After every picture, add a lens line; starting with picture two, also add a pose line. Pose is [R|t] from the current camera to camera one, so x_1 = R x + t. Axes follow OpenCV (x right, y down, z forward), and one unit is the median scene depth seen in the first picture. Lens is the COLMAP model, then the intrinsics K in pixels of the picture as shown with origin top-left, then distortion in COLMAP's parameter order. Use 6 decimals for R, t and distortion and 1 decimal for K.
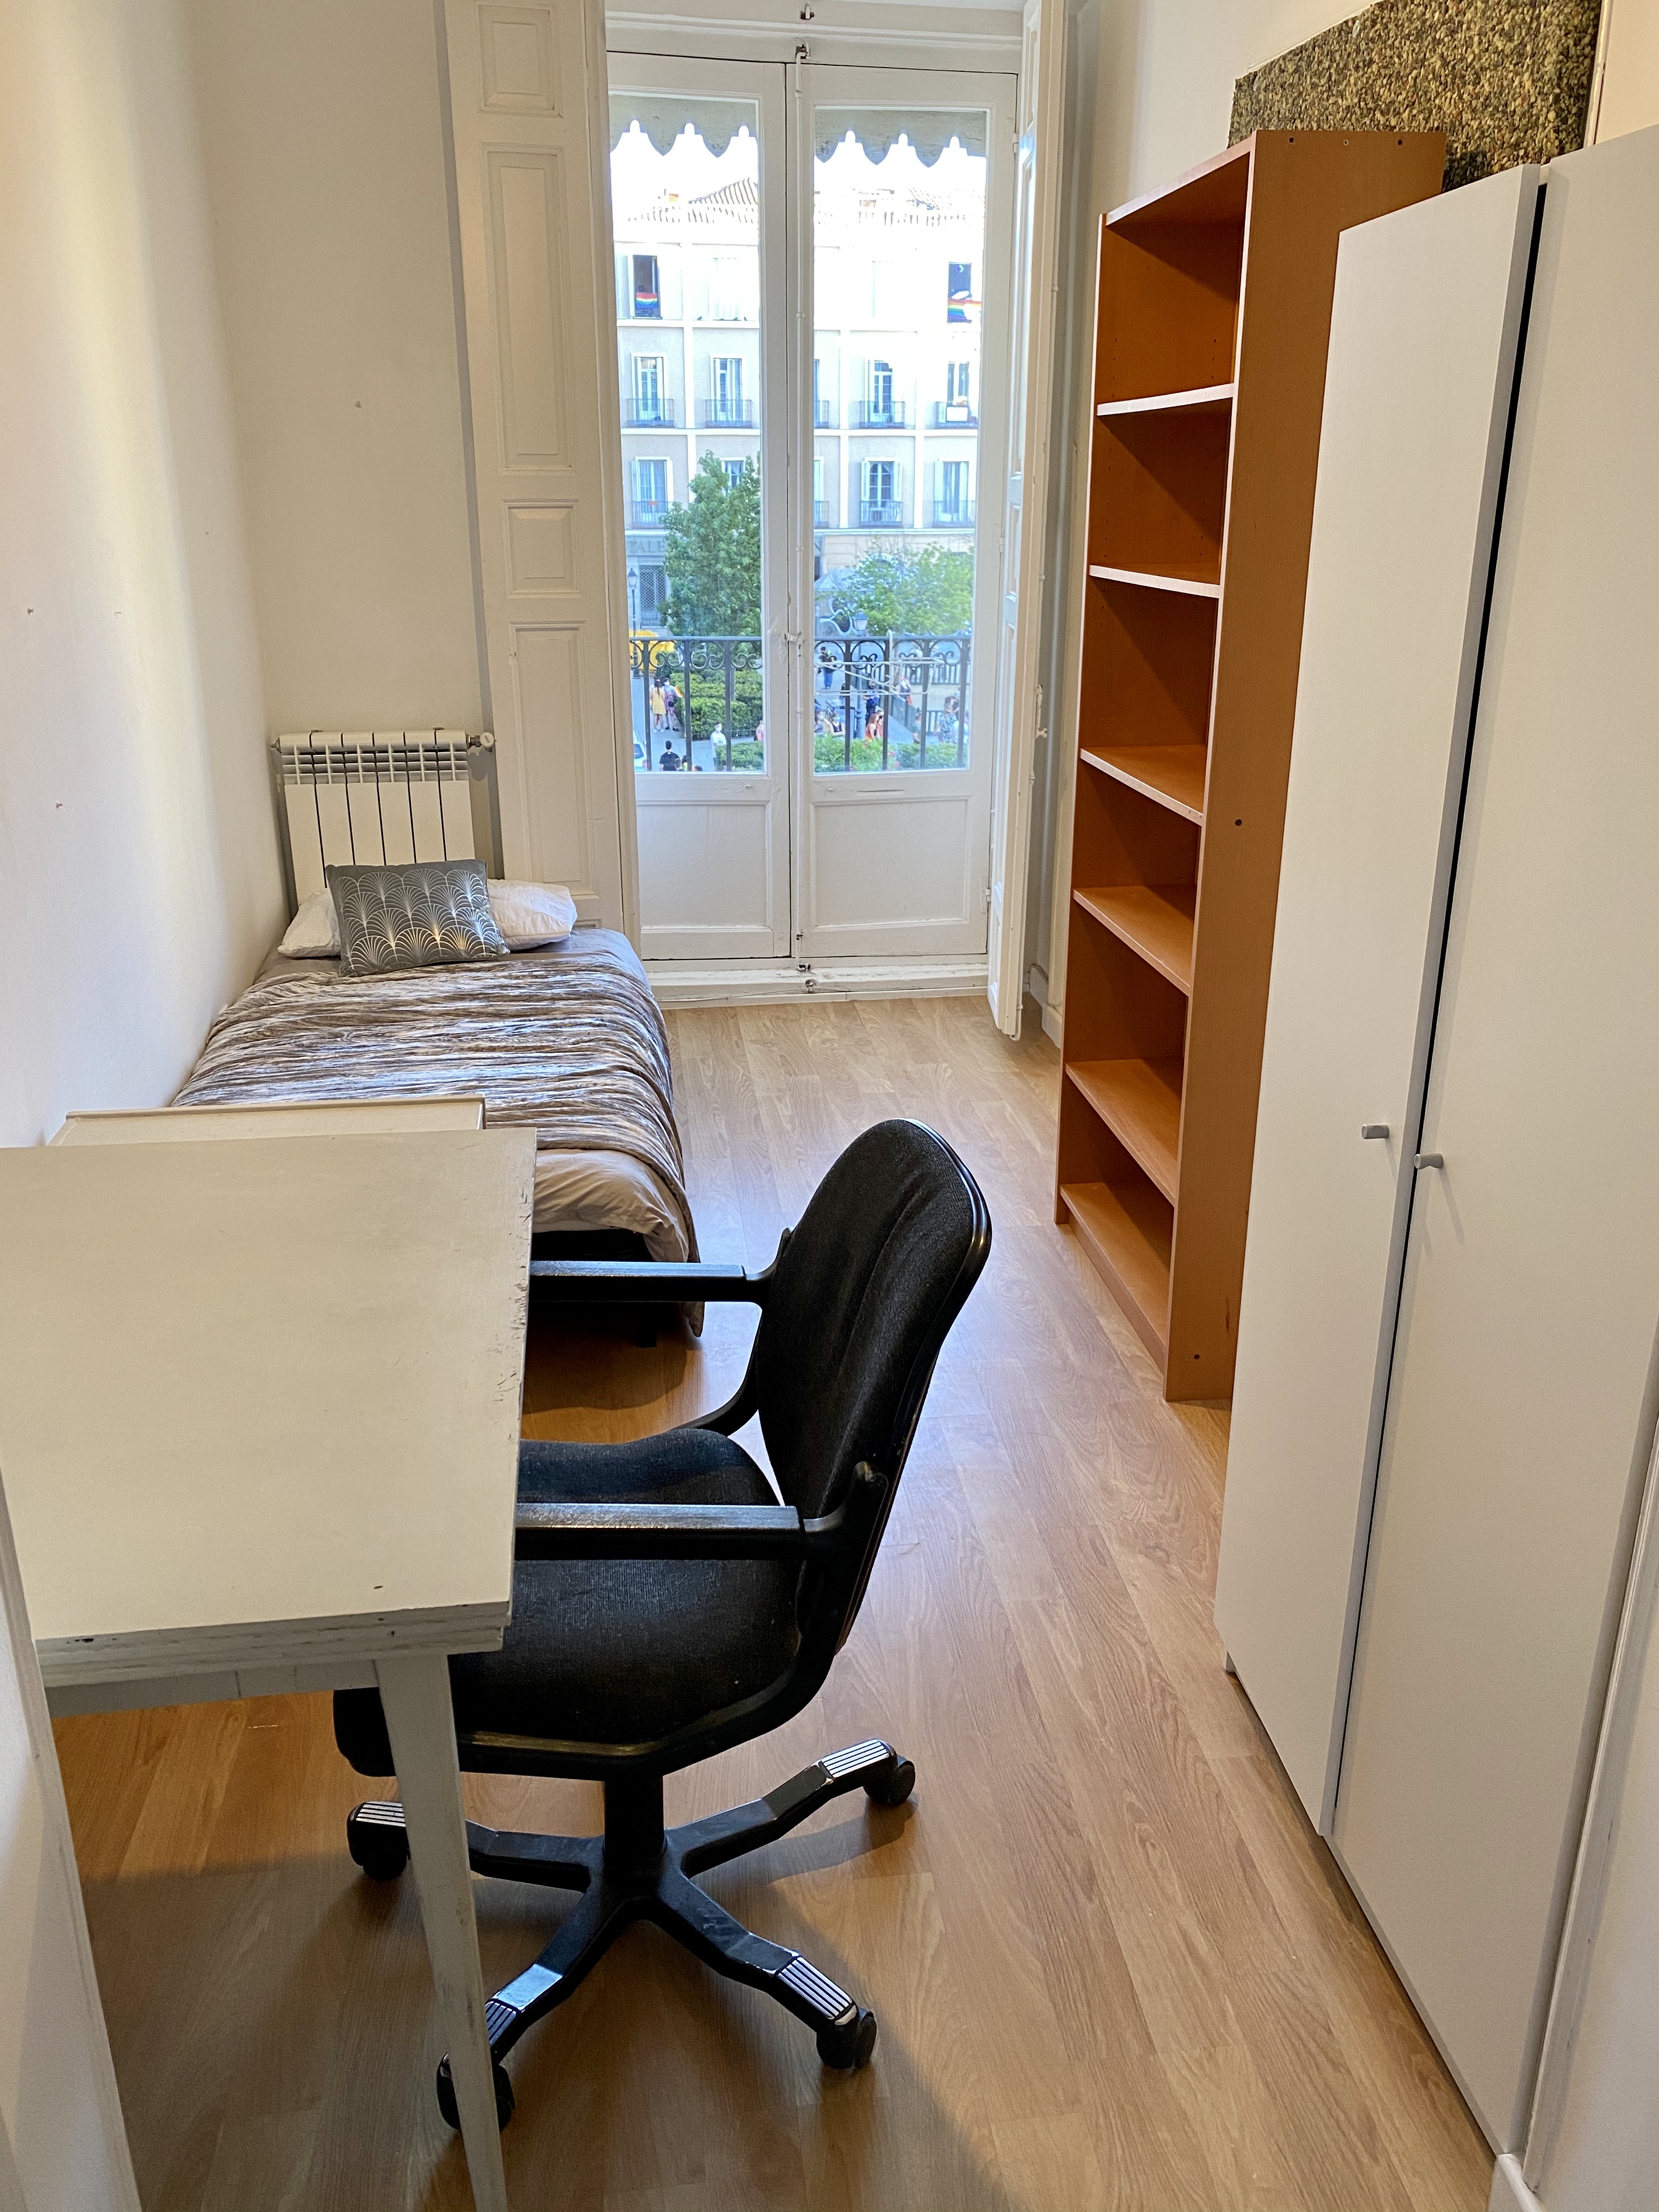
lens RADIAL K [[1689.2, 0, 817.9], [0, 1689.2, 1105.9], [0, 0, 1]] dist [0.130708, -0.239063]
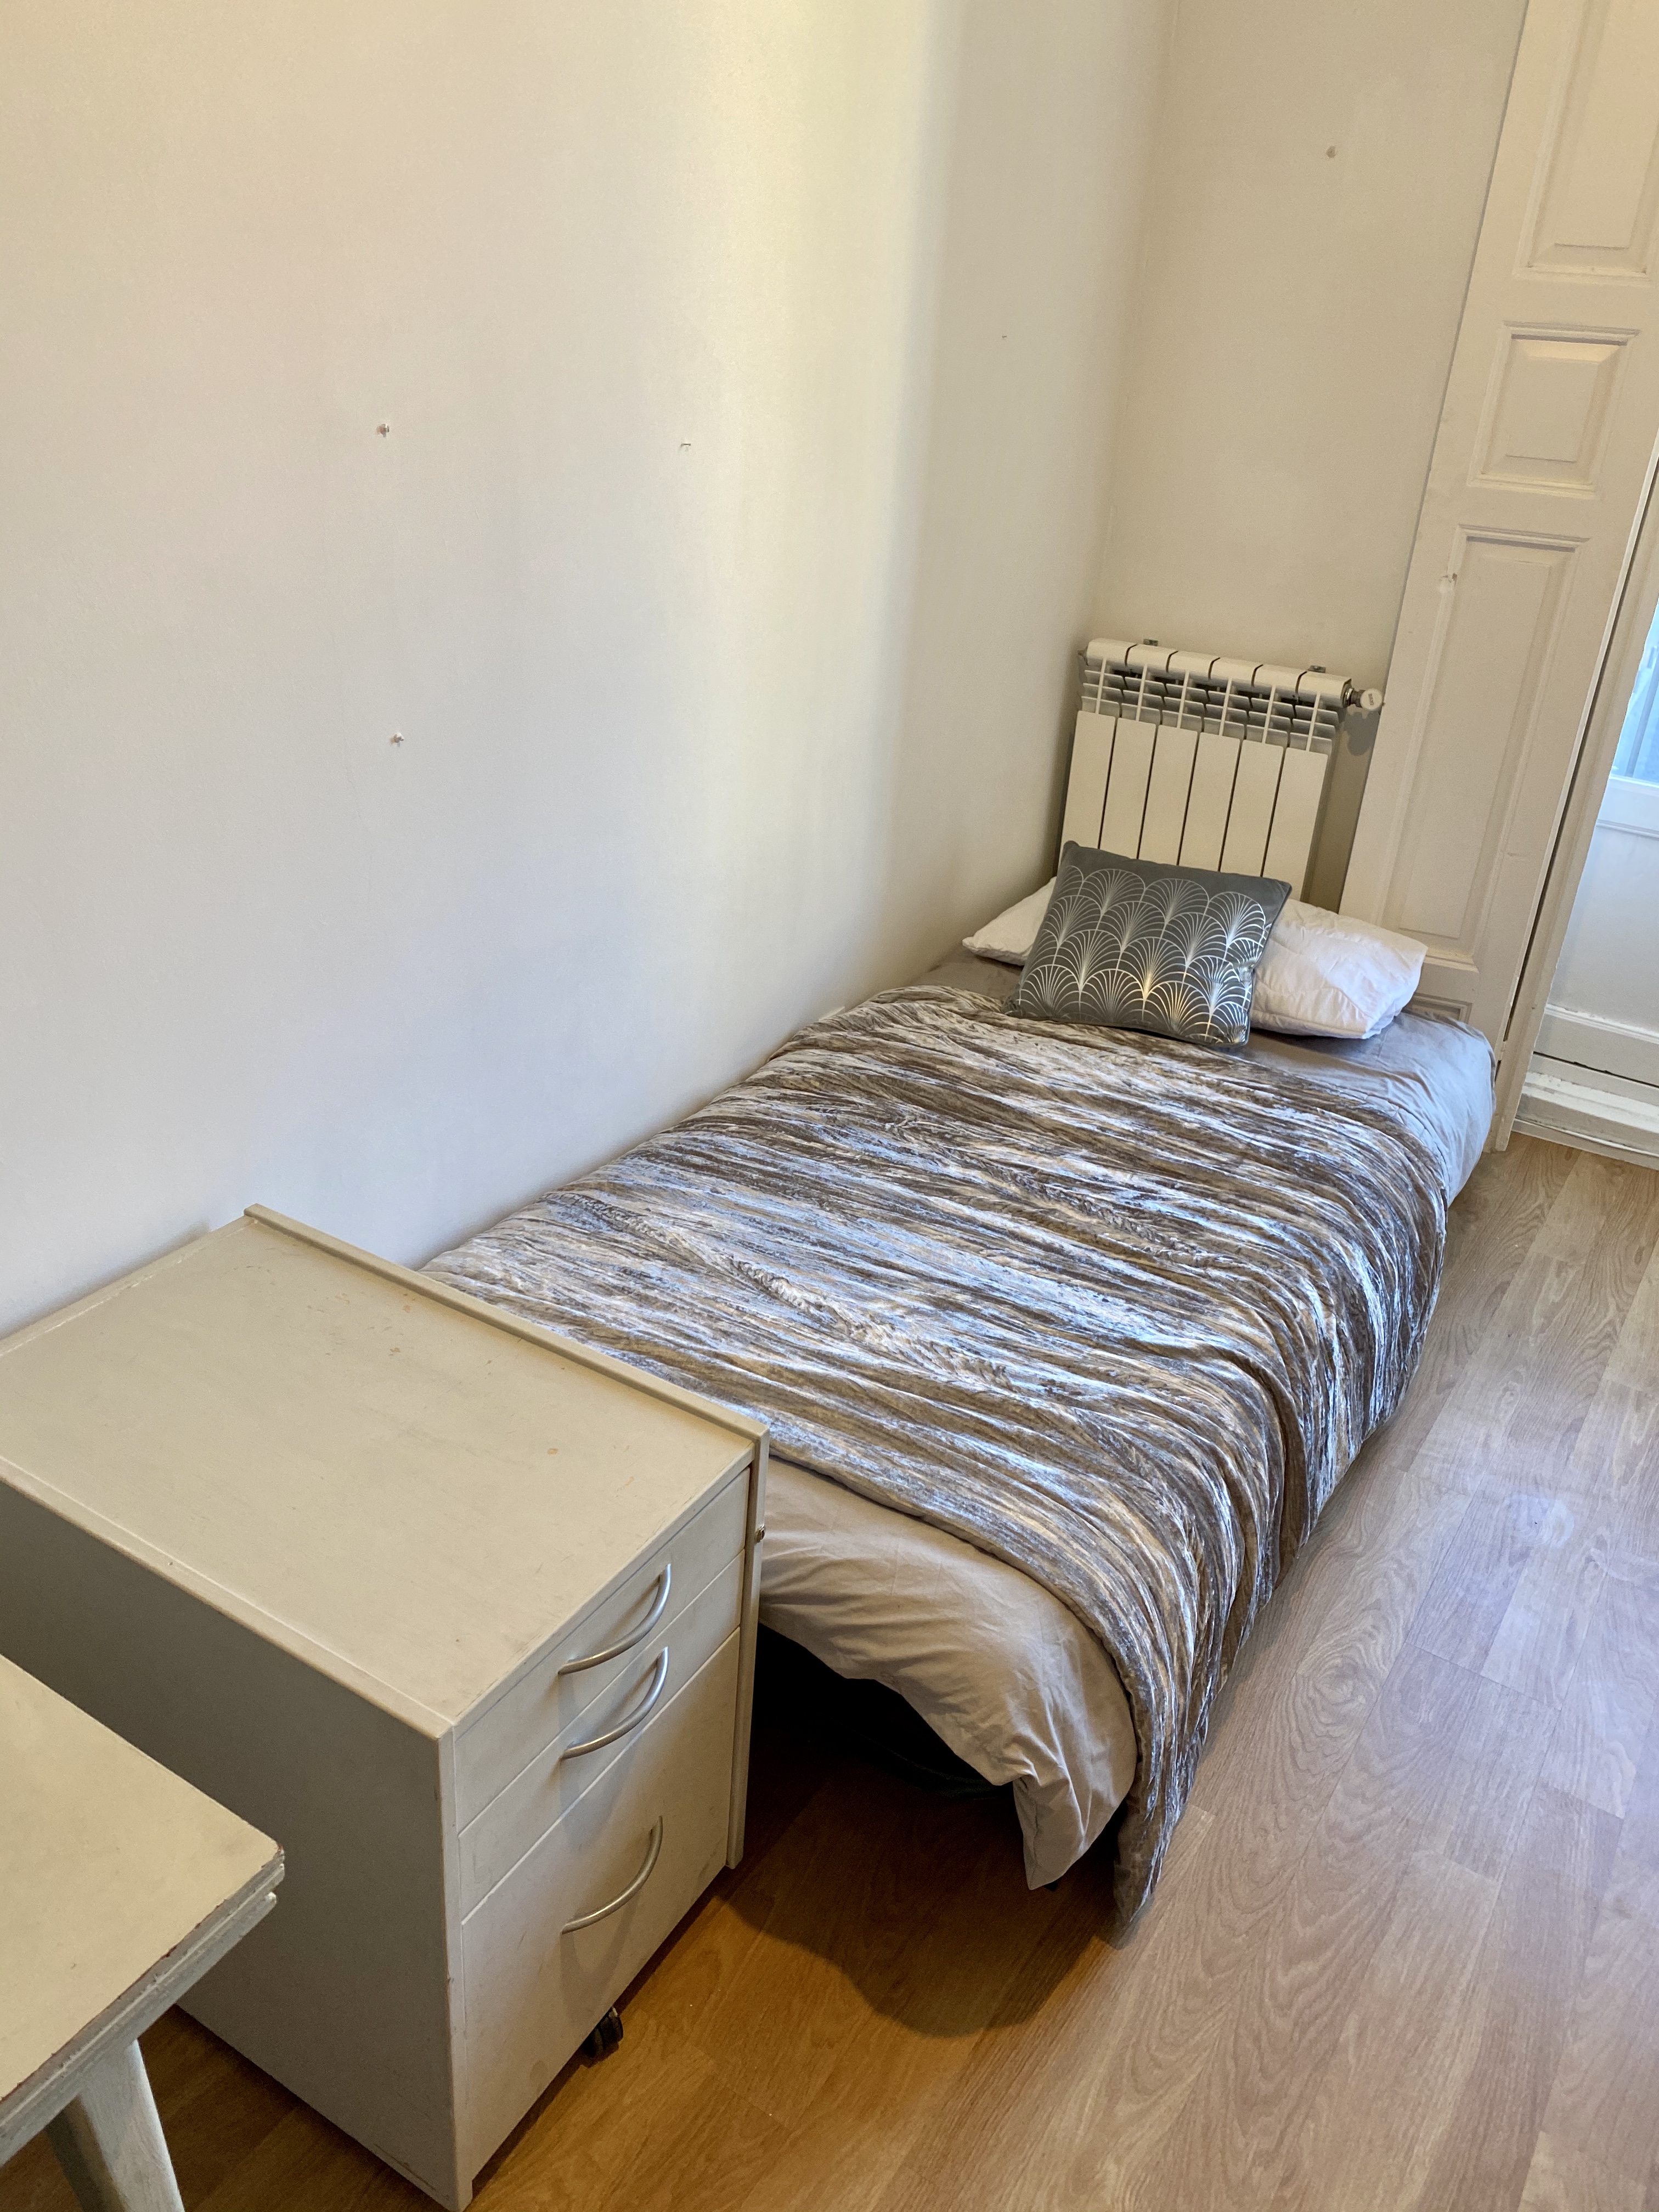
lens RADIAL K [[1689.2, 0, 817.9], [0, 1689.2, 1105.9], [0, 0, 1]] dist [0.130708, -0.239063]
pose [[0.772703, 0.327749, -0.543609, 0.047045], [-0.276207, 0.944669, 0.176945, -0.127528], [0.571524, 0.013423, 0.820475, 0.353720]]
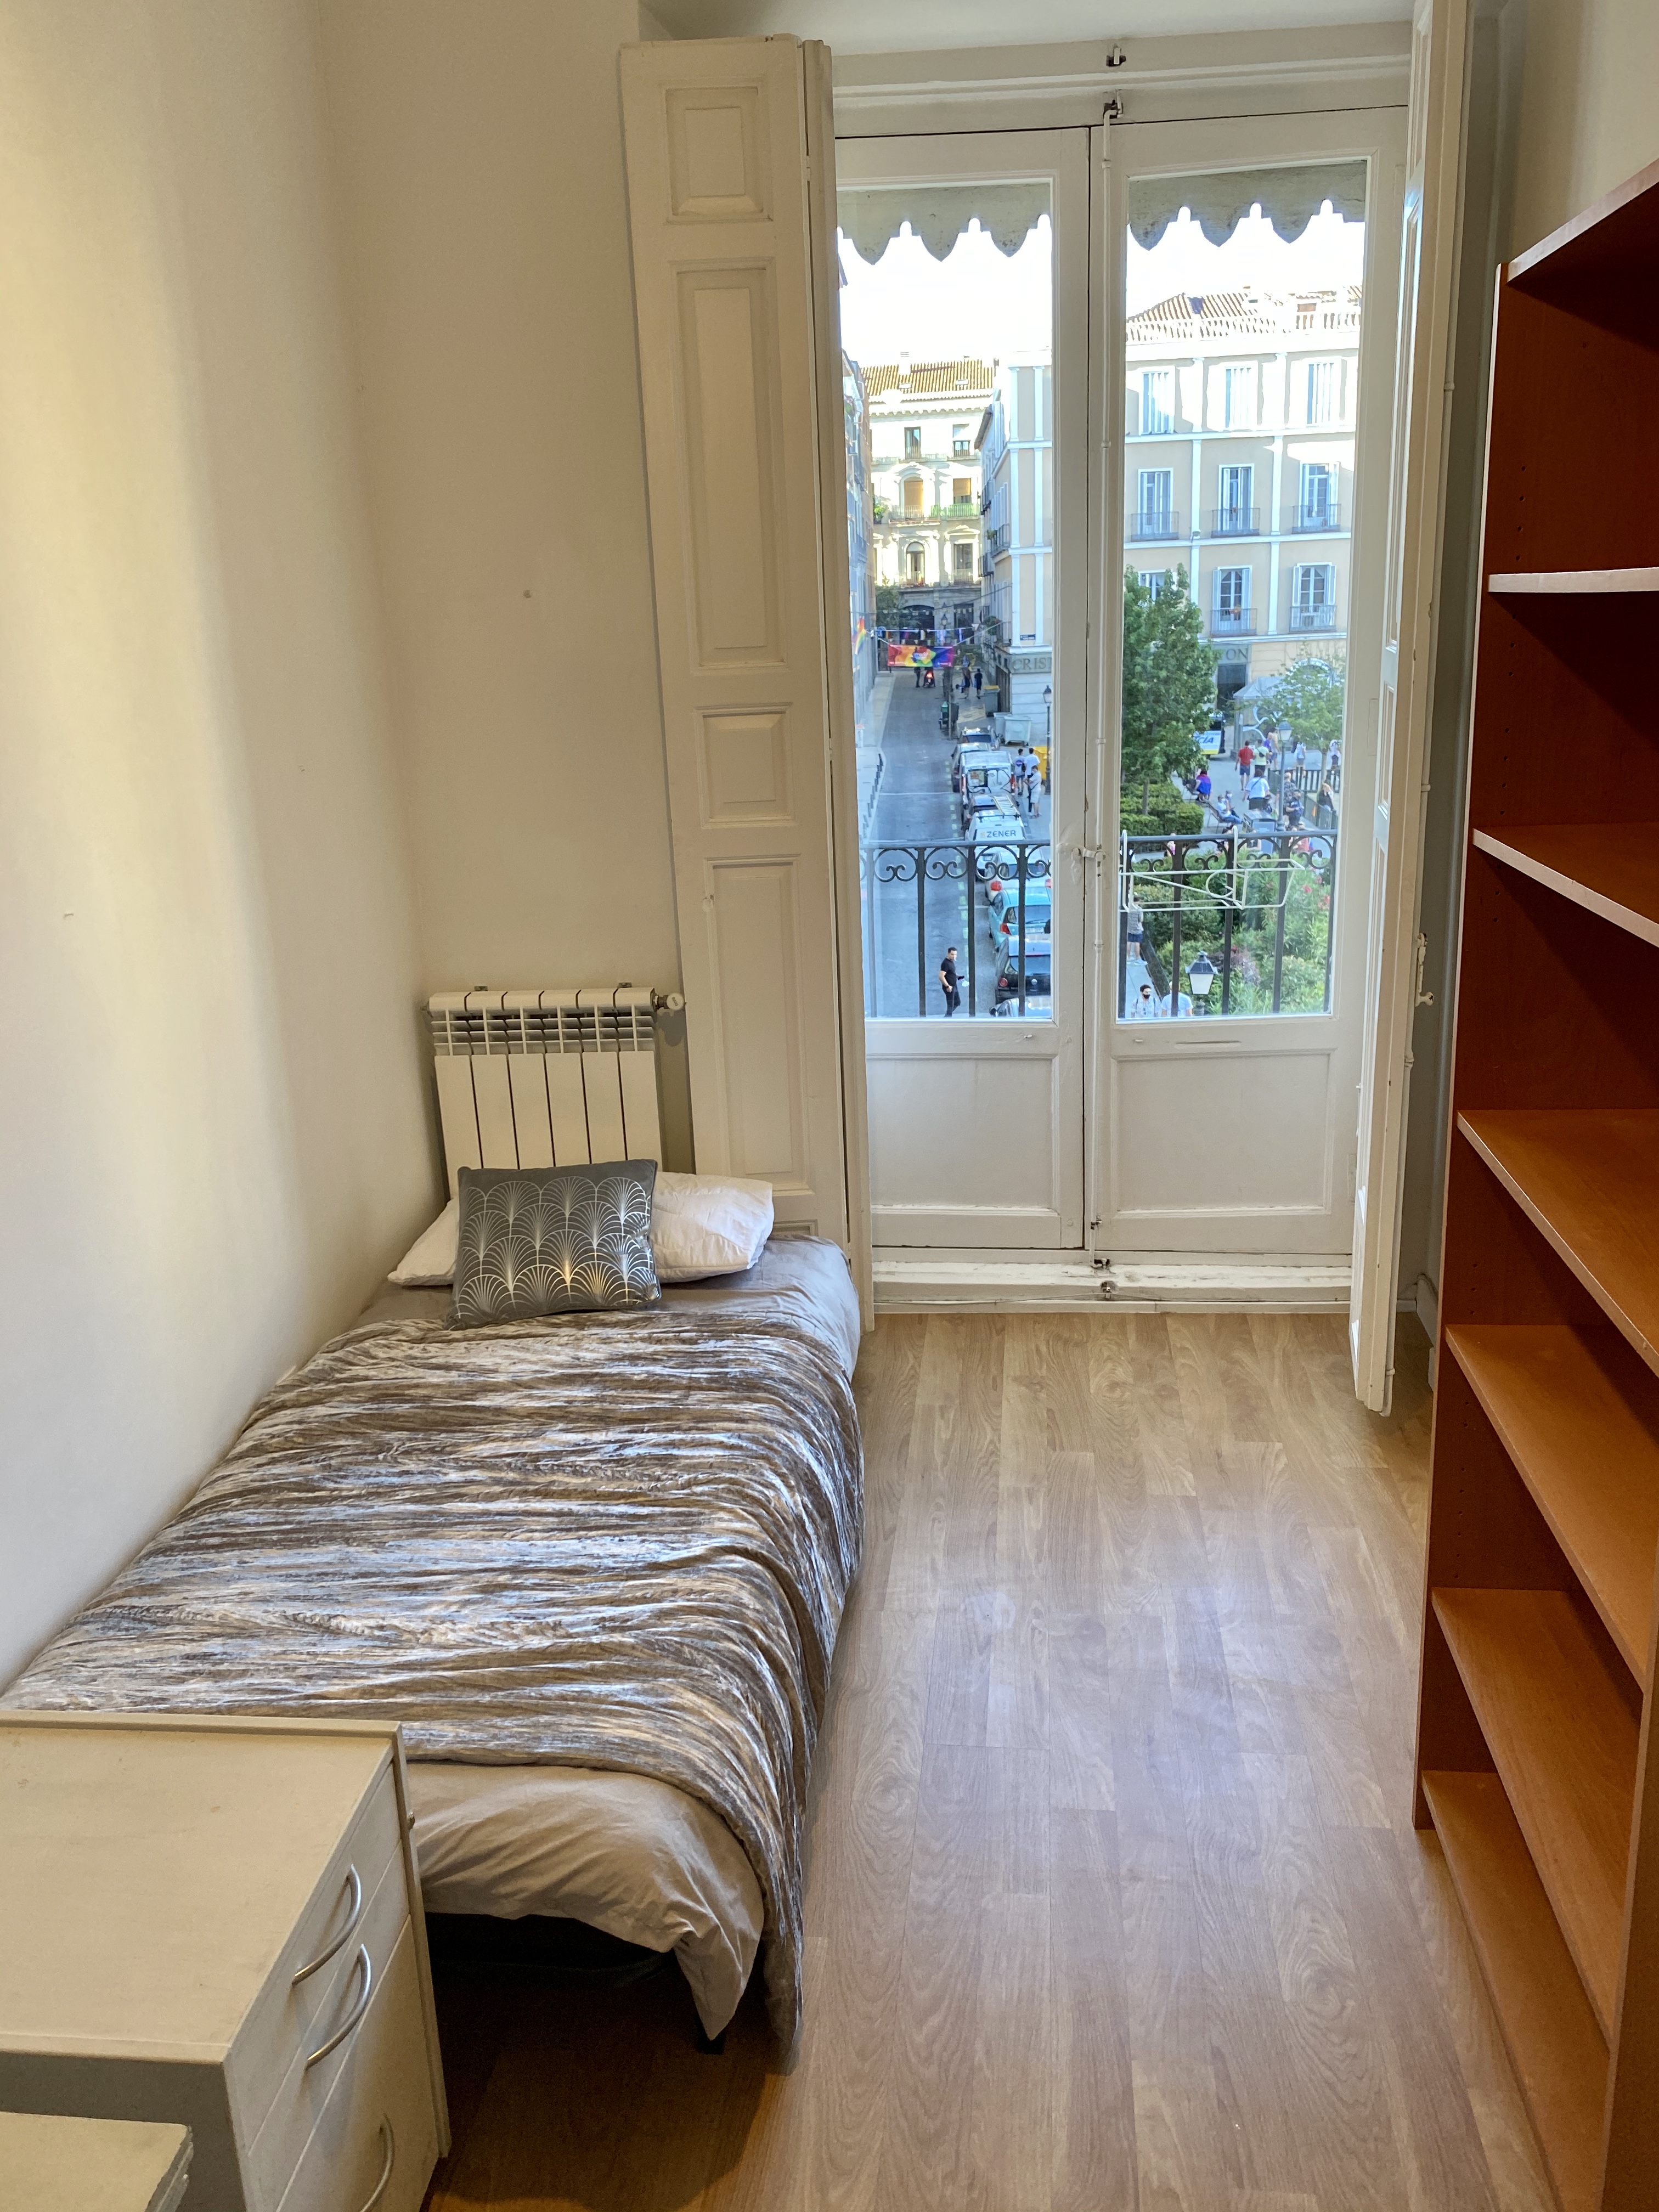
lens RADIAL K [[1689.2, 0, 817.9], [0, 1689.2, 1105.9], [0, 0, 1]] dist [0.130708, -0.239063]
pose [[0.970596, 0.026835, -0.239212, 0.059531], [-0.041046, 0.997663, -0.054625, -0.127578], [0.237187, 0.062838, 0.969430, 0.261592]]
